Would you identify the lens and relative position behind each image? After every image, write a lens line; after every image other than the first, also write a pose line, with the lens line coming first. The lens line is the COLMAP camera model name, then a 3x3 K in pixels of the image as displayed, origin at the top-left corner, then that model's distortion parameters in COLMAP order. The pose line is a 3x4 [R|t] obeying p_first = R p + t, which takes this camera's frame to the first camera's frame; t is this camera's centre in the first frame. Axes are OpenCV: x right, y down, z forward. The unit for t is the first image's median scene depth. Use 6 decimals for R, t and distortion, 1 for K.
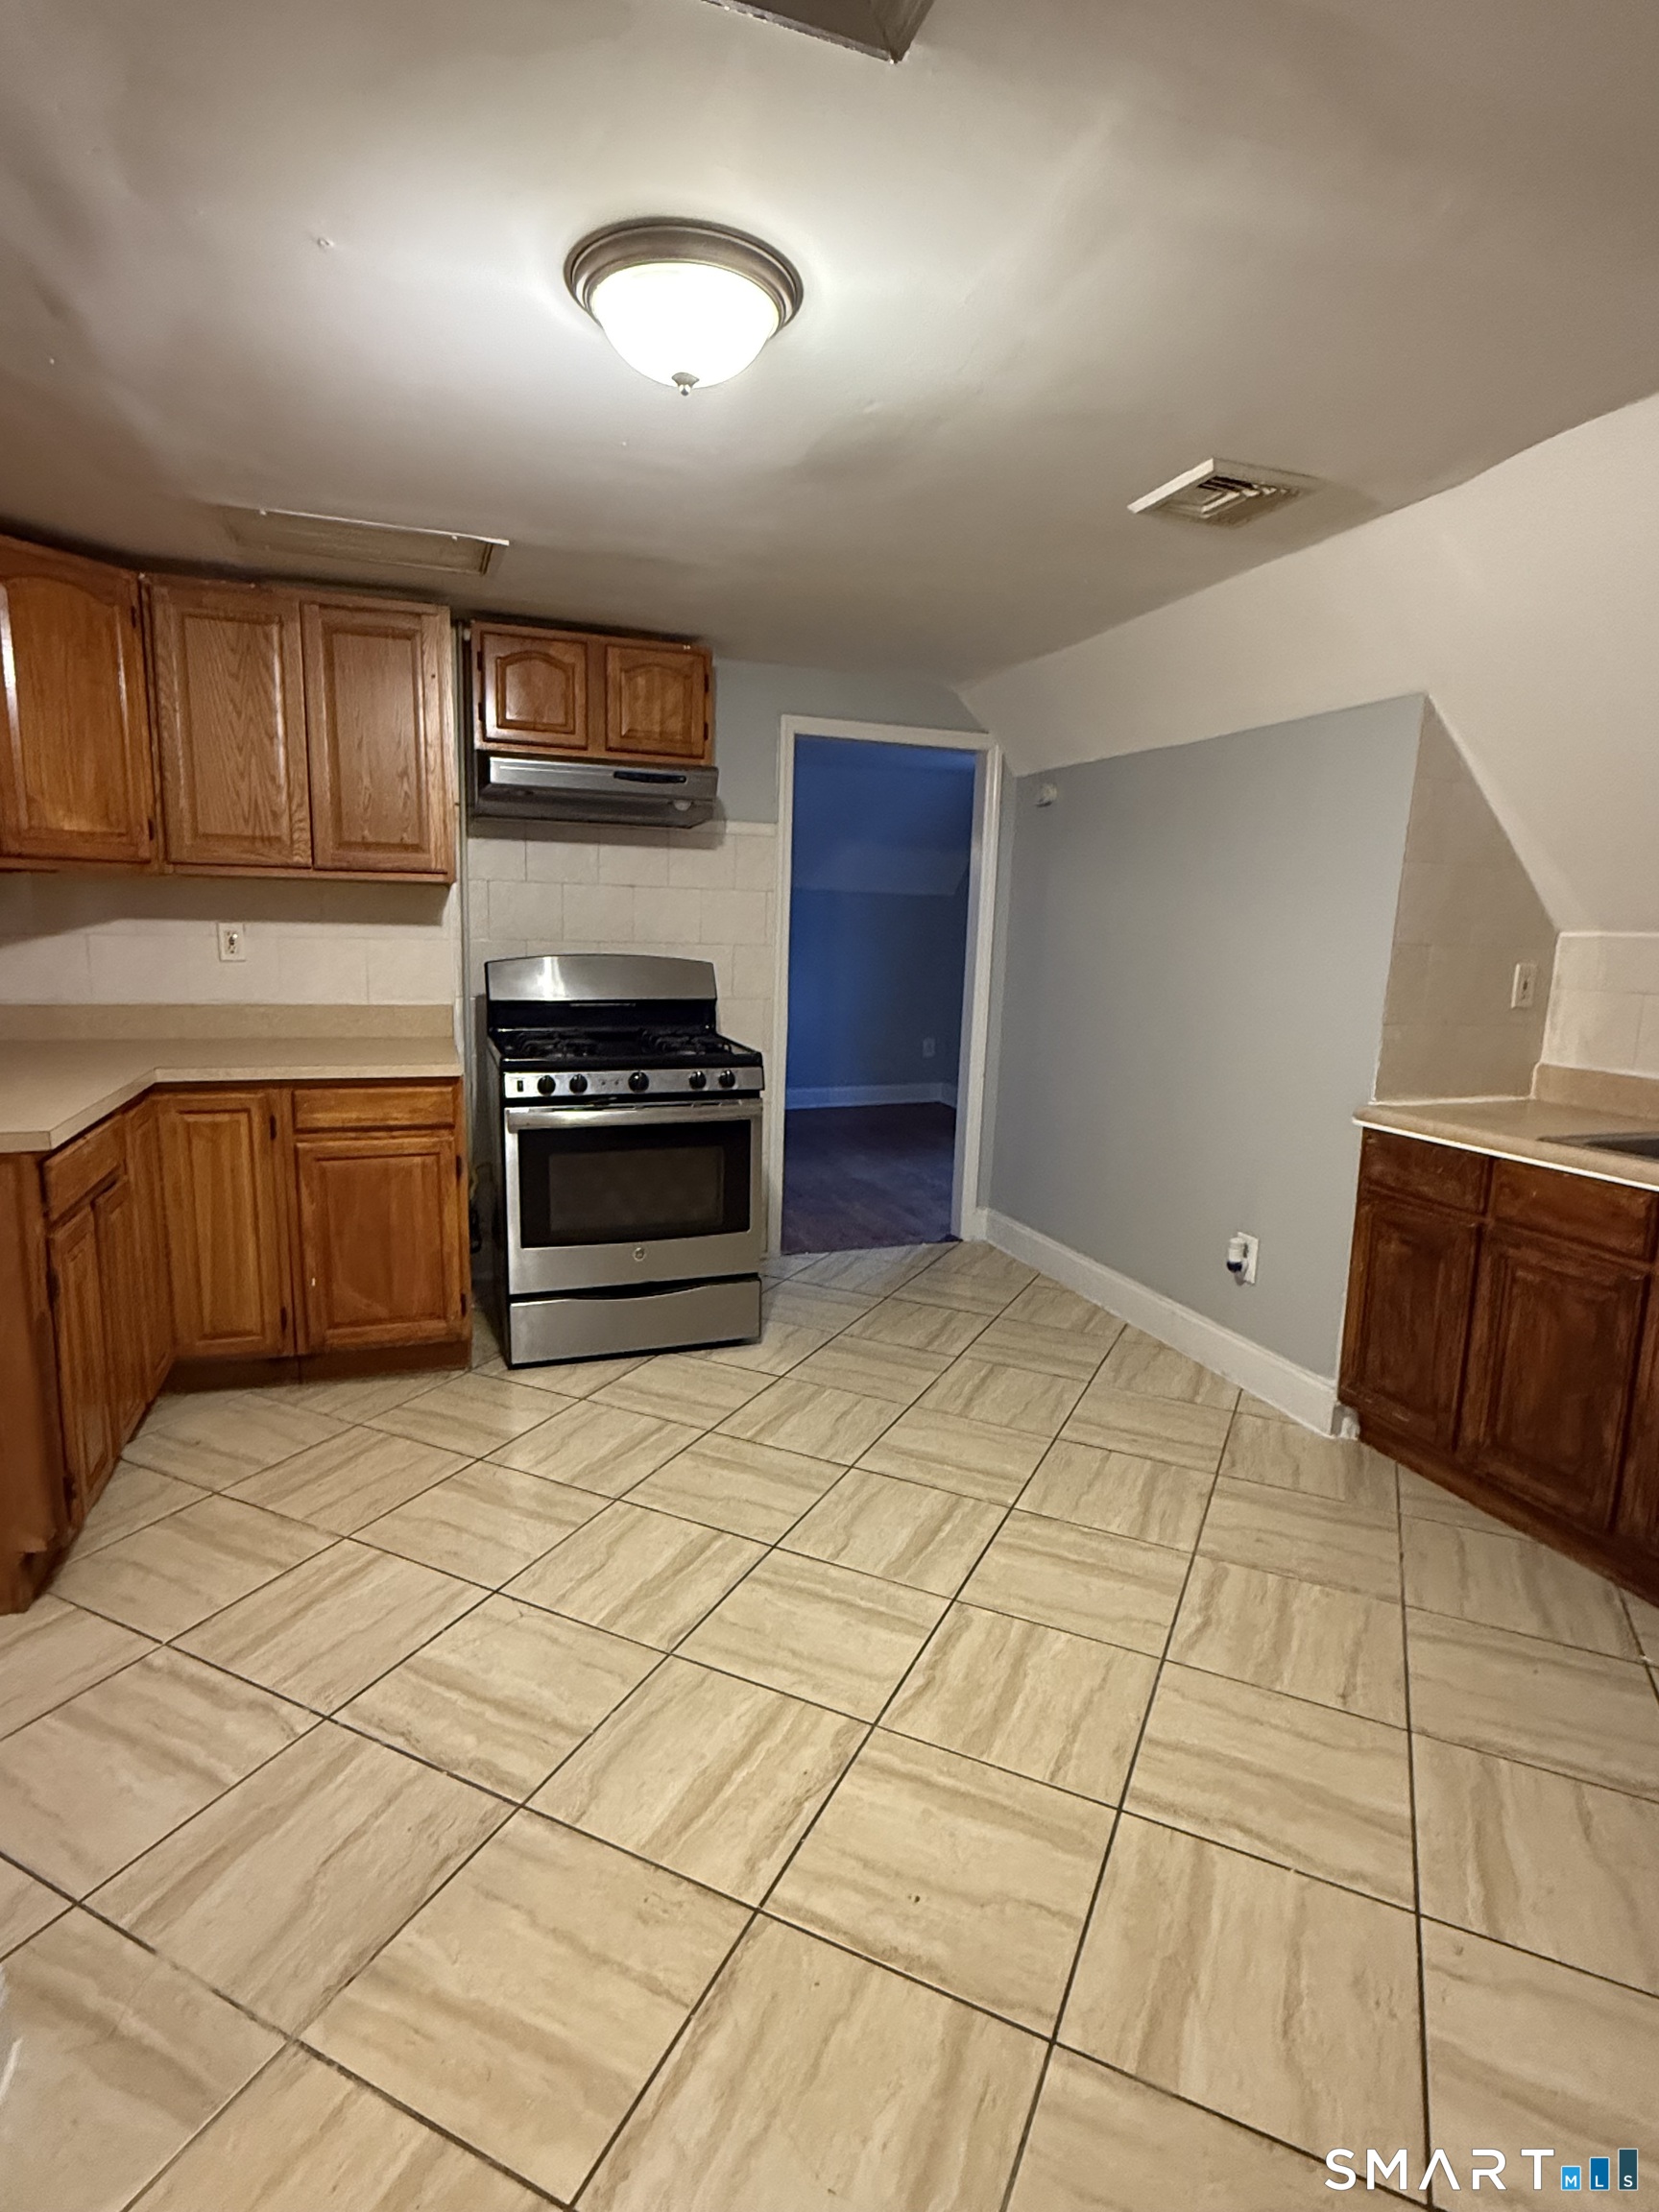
lens RADIAL K [[1153.9, 0, 831.9], [0, 1153.9, 1110.4], [0, 0, 1]] dist [-0.003144, 0.000351]
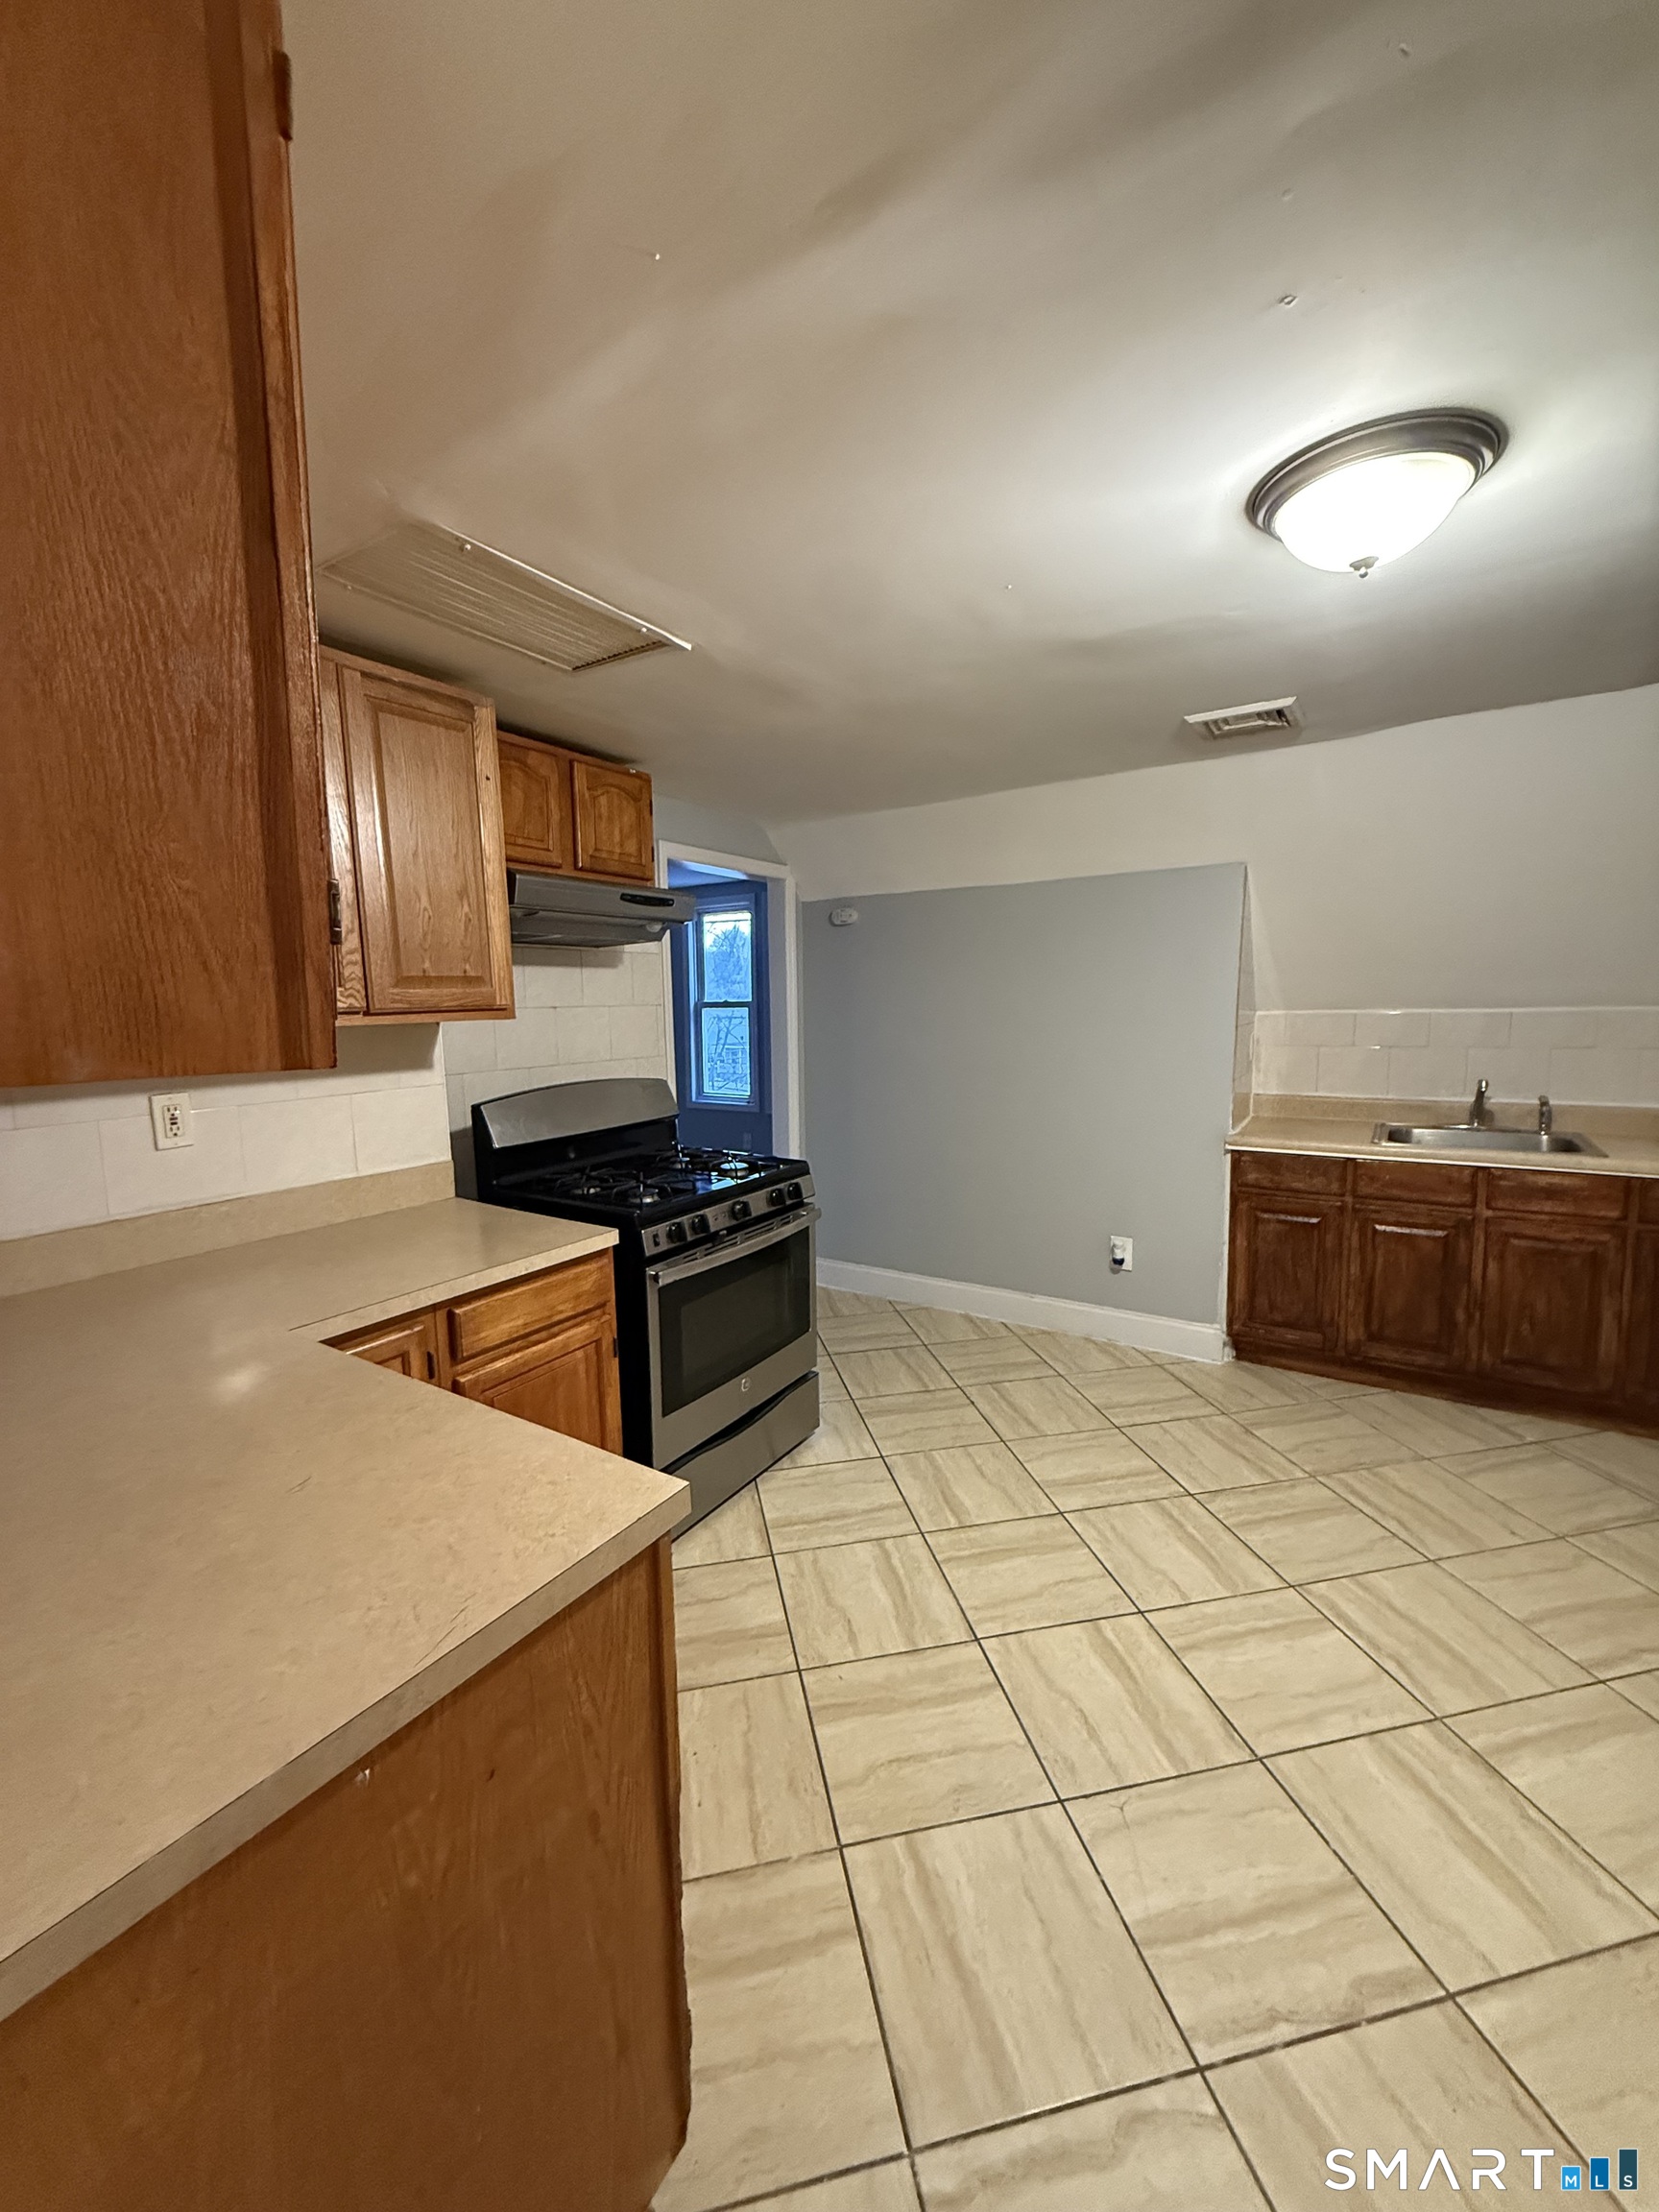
lens RADIAL K [[880.7, 0, 826.1], [0, 880.7, 1100.3], [0, 0, 1]] dist [-0.001075, 0.000188]
pose [[0.792268, -0.112879, 0.599642, -0.590482], [0.139322, 0.990244, 0.002331, -0.117479], [-0.594055, 0.081697, 0.800265, 0.378724]]
